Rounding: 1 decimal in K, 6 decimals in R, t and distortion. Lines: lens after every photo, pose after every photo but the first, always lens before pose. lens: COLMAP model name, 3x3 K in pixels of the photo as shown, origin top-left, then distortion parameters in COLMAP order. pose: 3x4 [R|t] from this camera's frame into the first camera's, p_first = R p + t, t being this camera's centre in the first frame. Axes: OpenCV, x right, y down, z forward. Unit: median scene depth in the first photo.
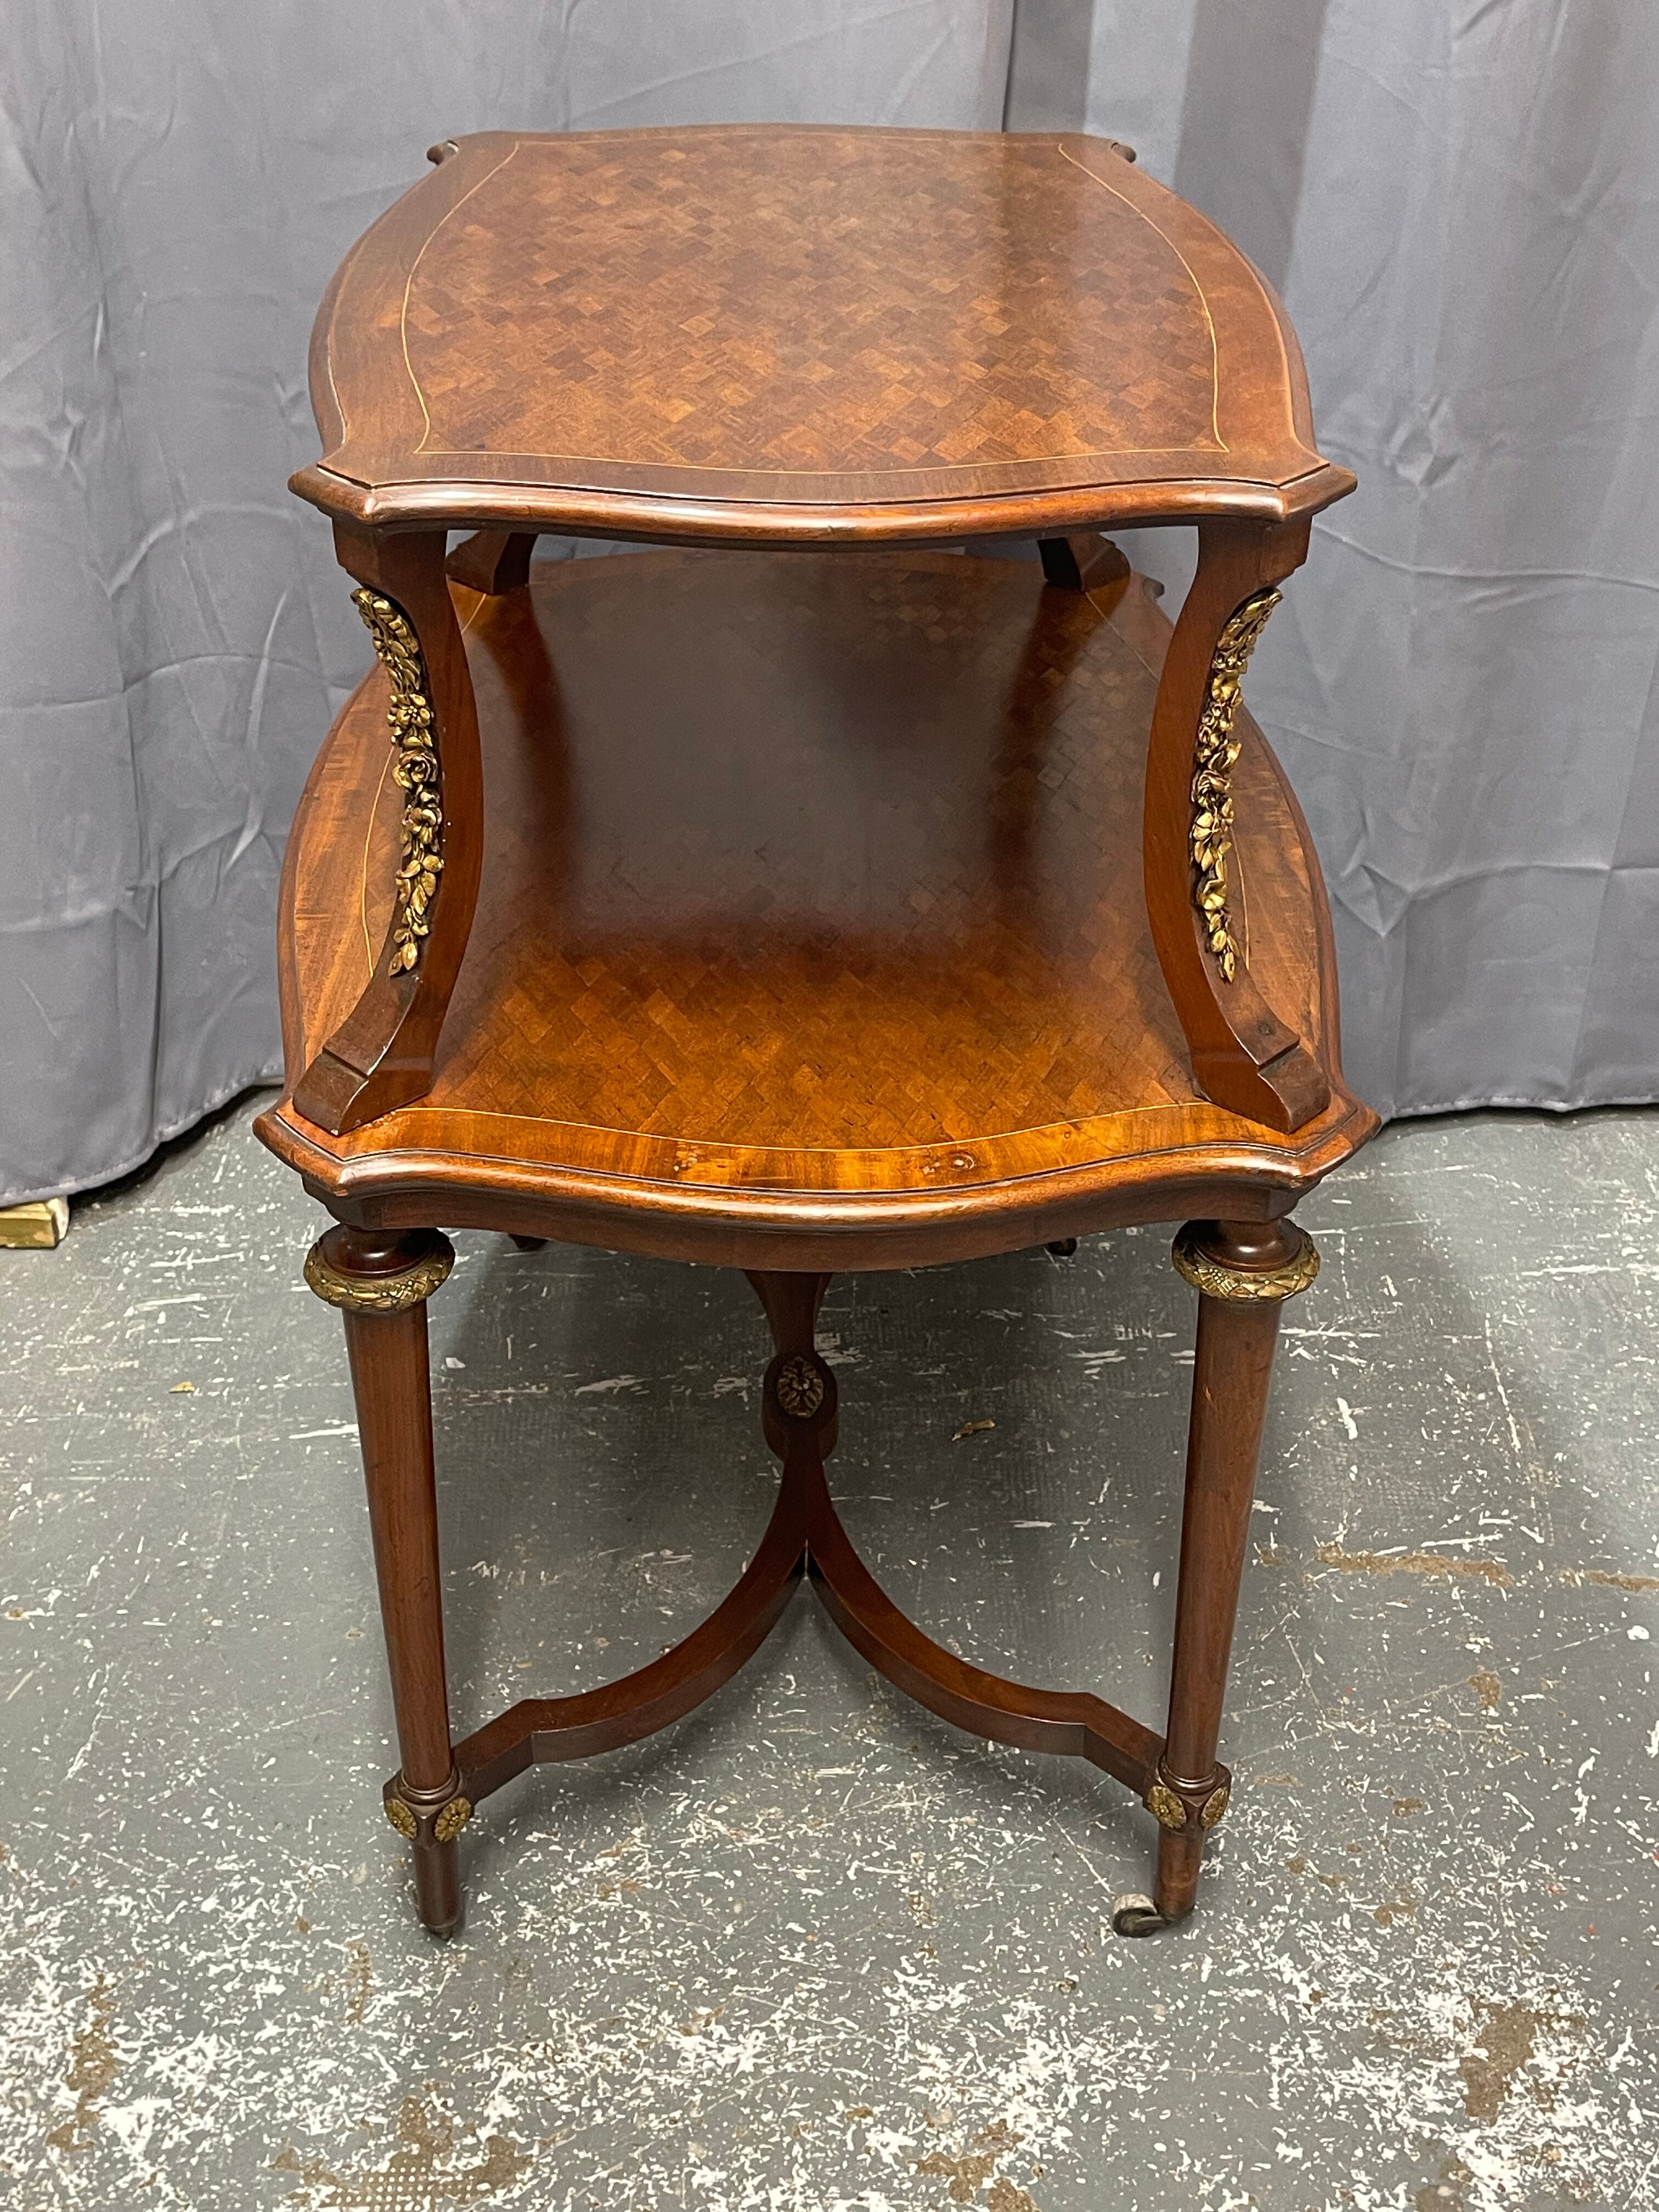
lens RADIAL K [[2578.3, 0, 819.0], [0, 2578.3, 1113.7], [0, 0, 1]] dist [0.032182, 0.000000]
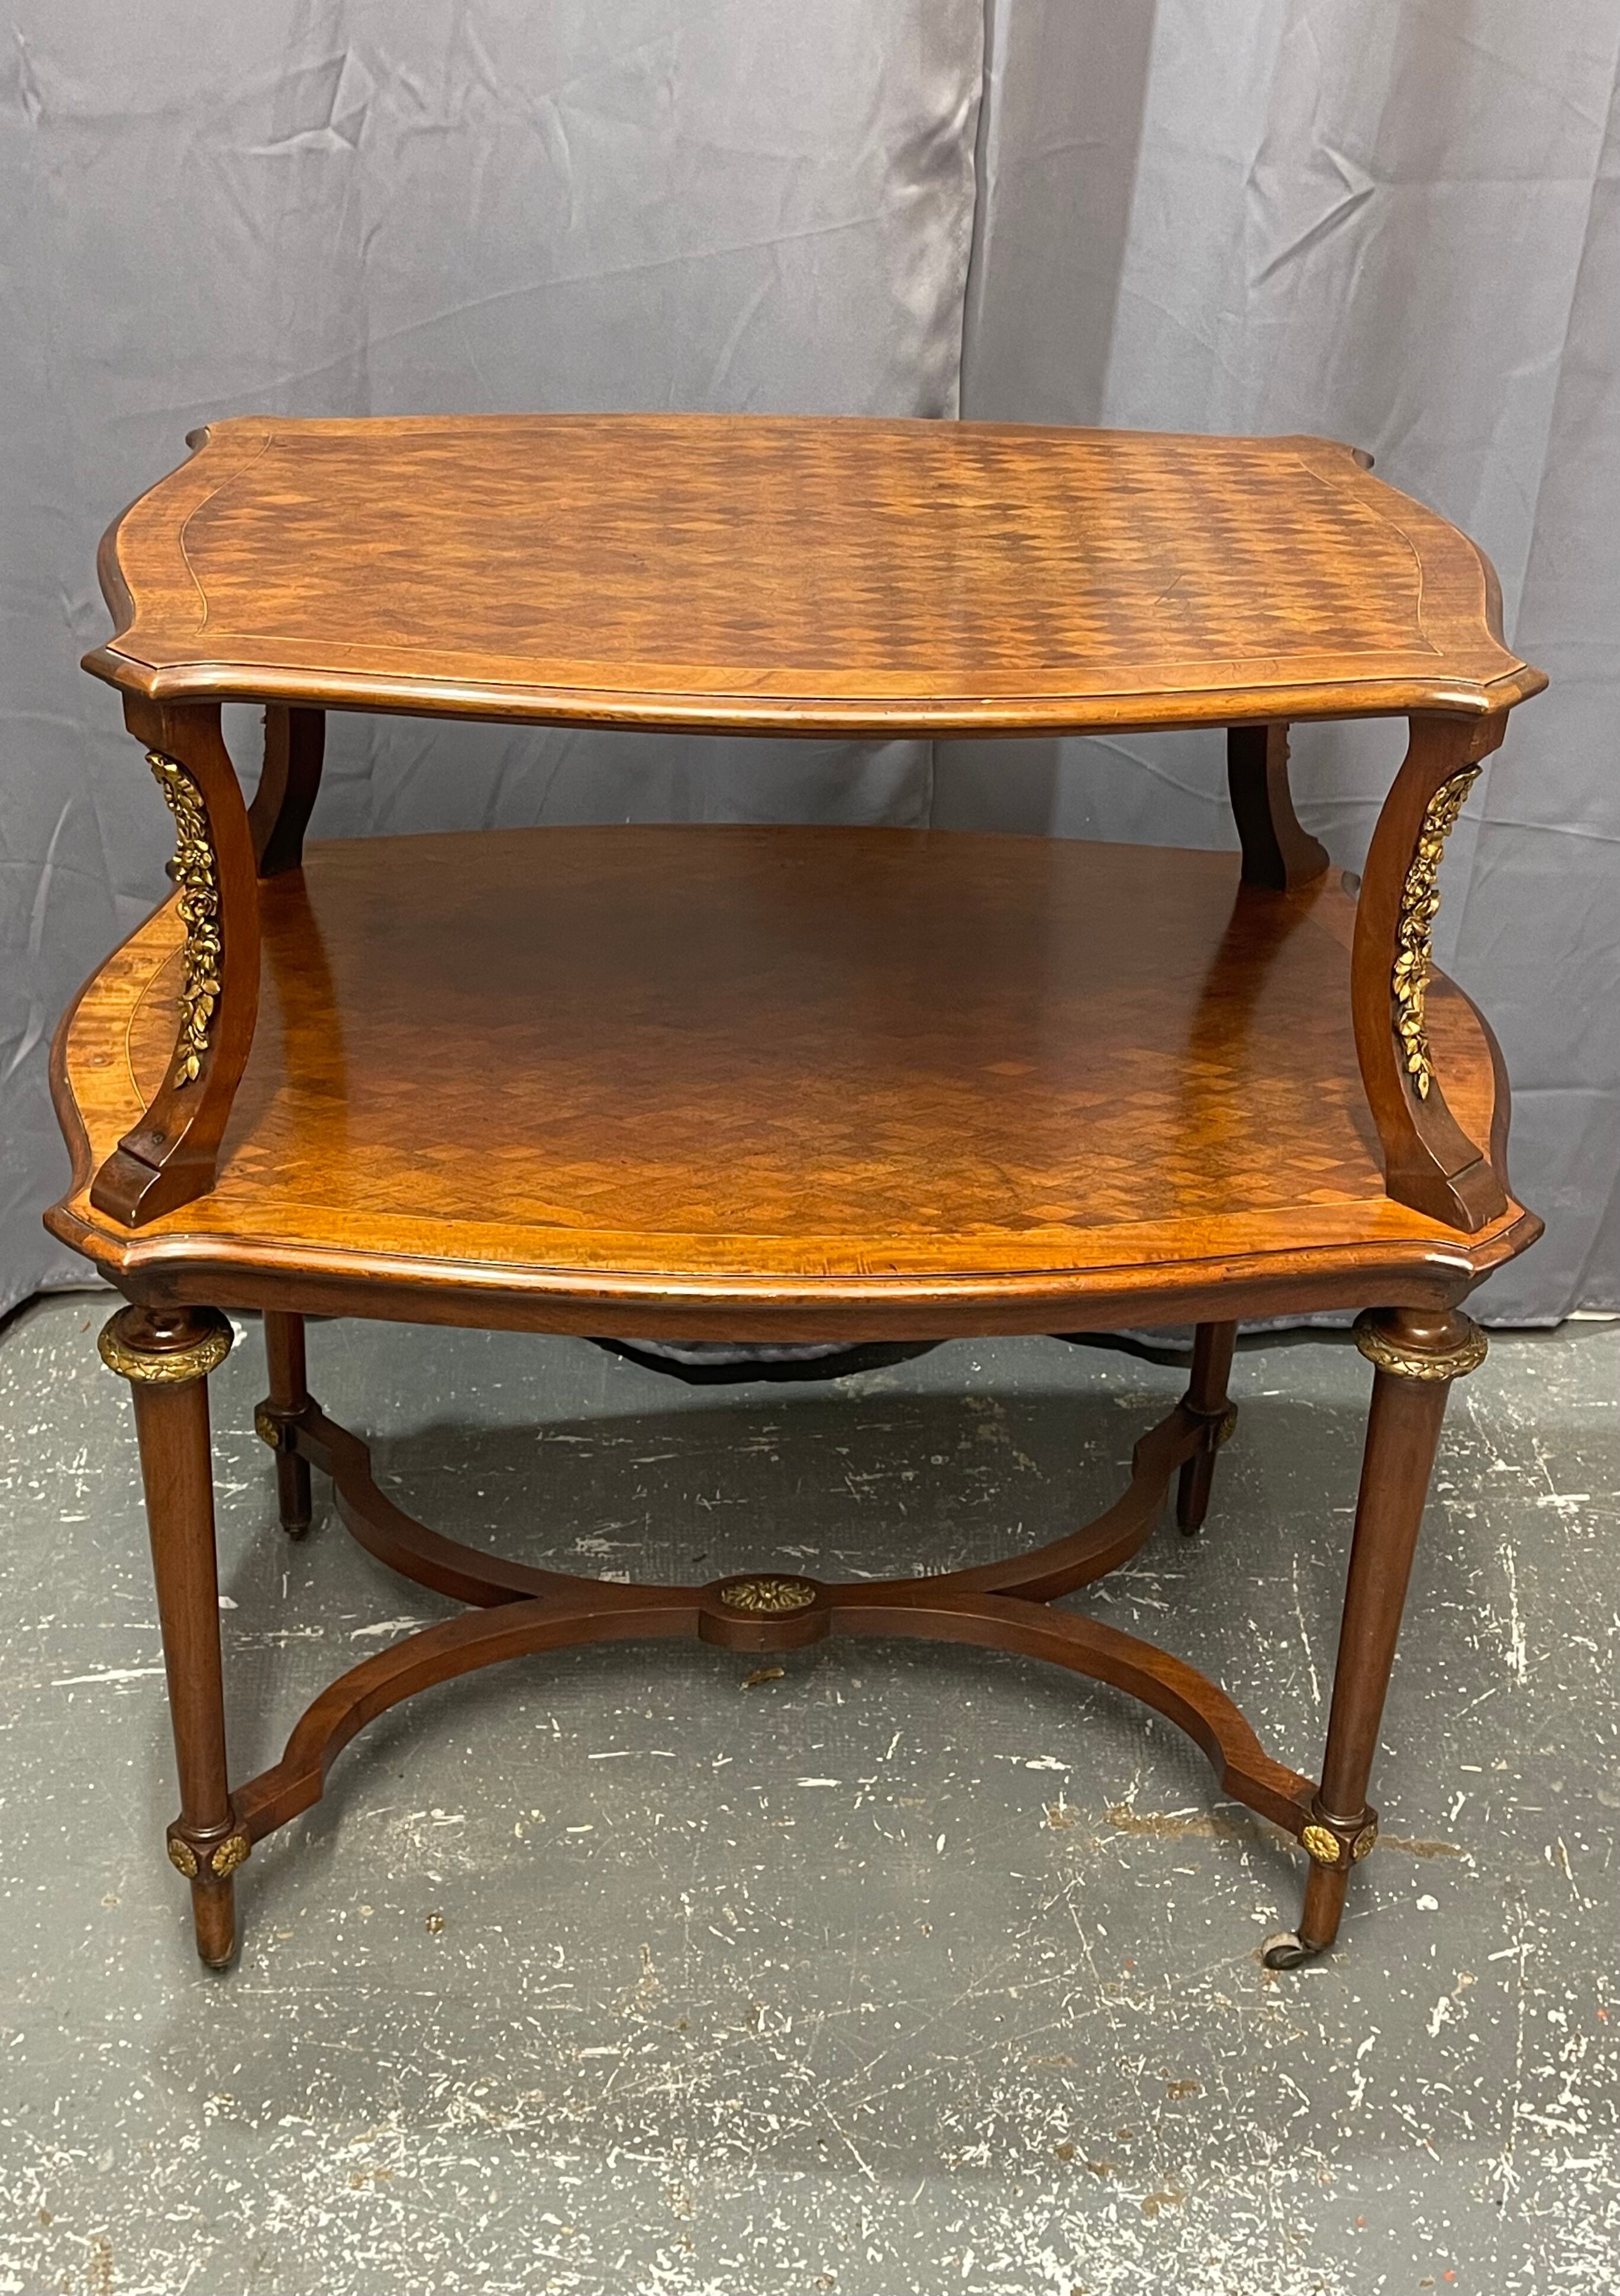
lens RADIAL K [[2808.6, 0, 752.9], [0, 2808.6, 1133.0], [0, 0, 1]] dist [0.032772, 0.000000]
pose [[0.999721, 0.010557, 0.021135, 0.039643], [-0.010002, 0.999607, -0.026190, -0.067959], [-0.021403, 0.025971, 0.999434, -0.078927]]
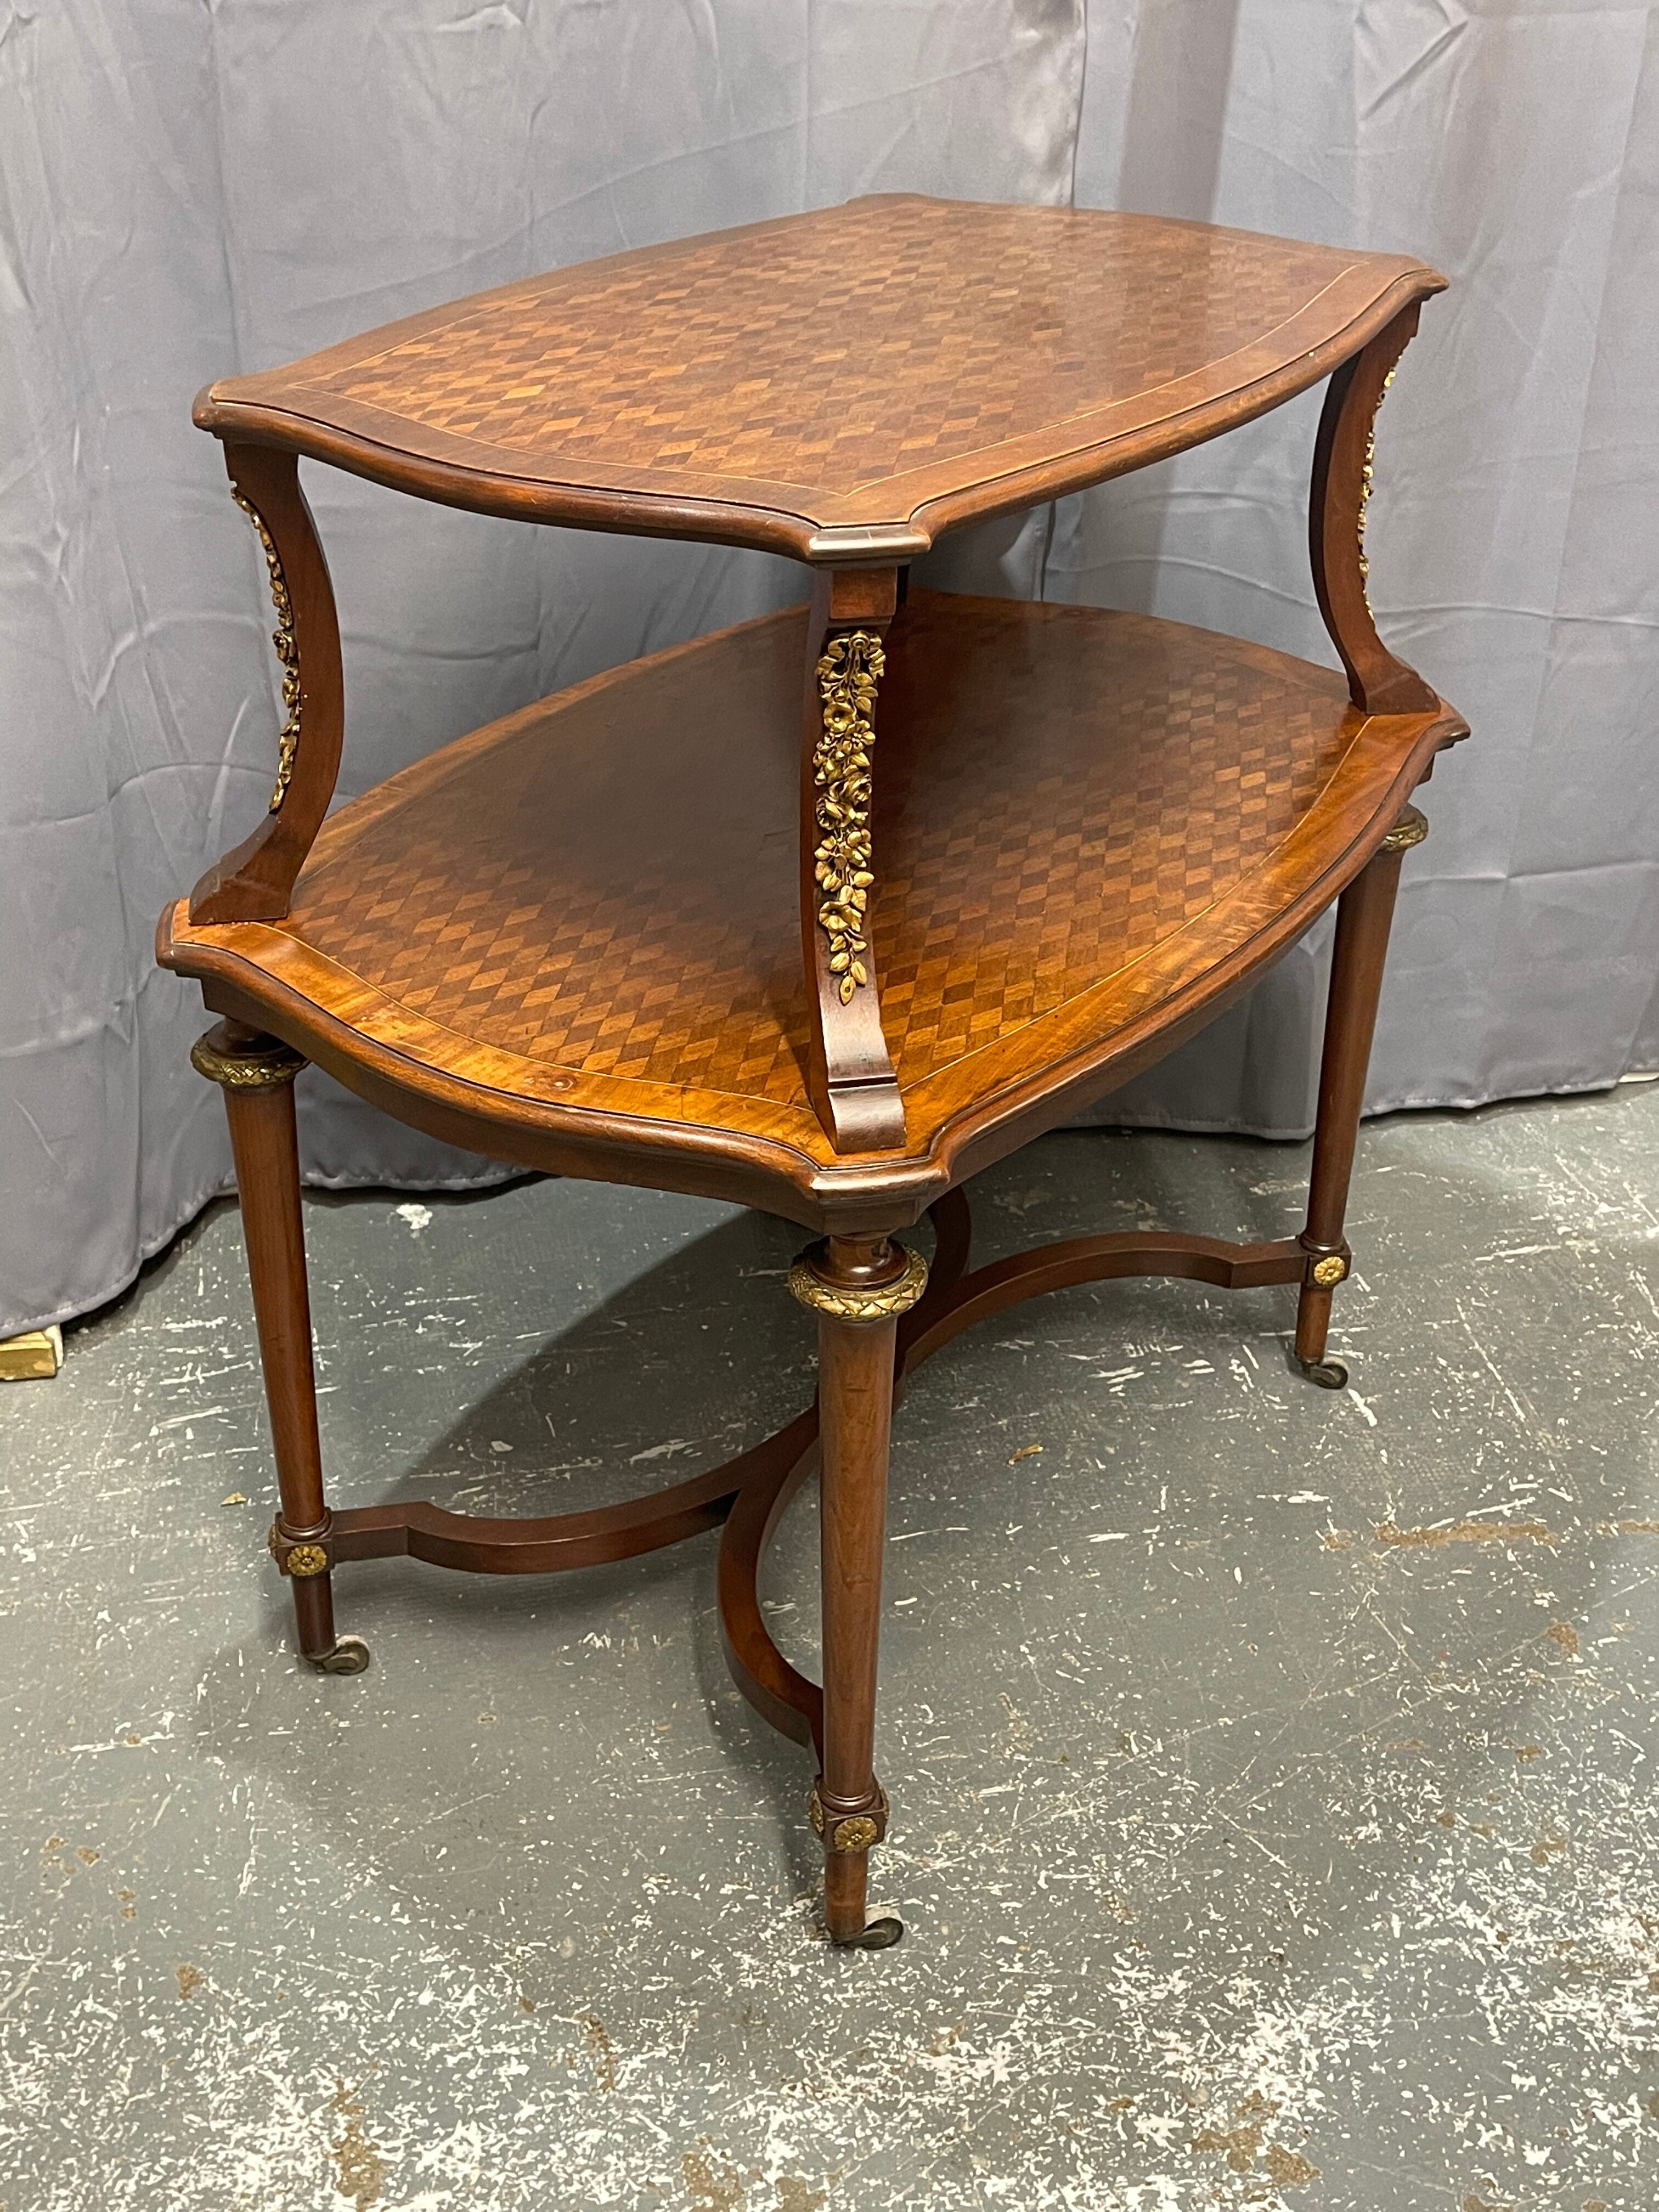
lens RADIAL K [[2578.3, 0, 807.0], [0, 2578.3, 1109.4], [0, 0, 1]] dist [0.032182, 0.000000]
pose [[0.984338, -0.086370, 0.153687, -0.212701], [0.092117, 0.995276, -0.030667, 0.010274], [-0.150312, 0.044344, 0.987644, -0.017369]]
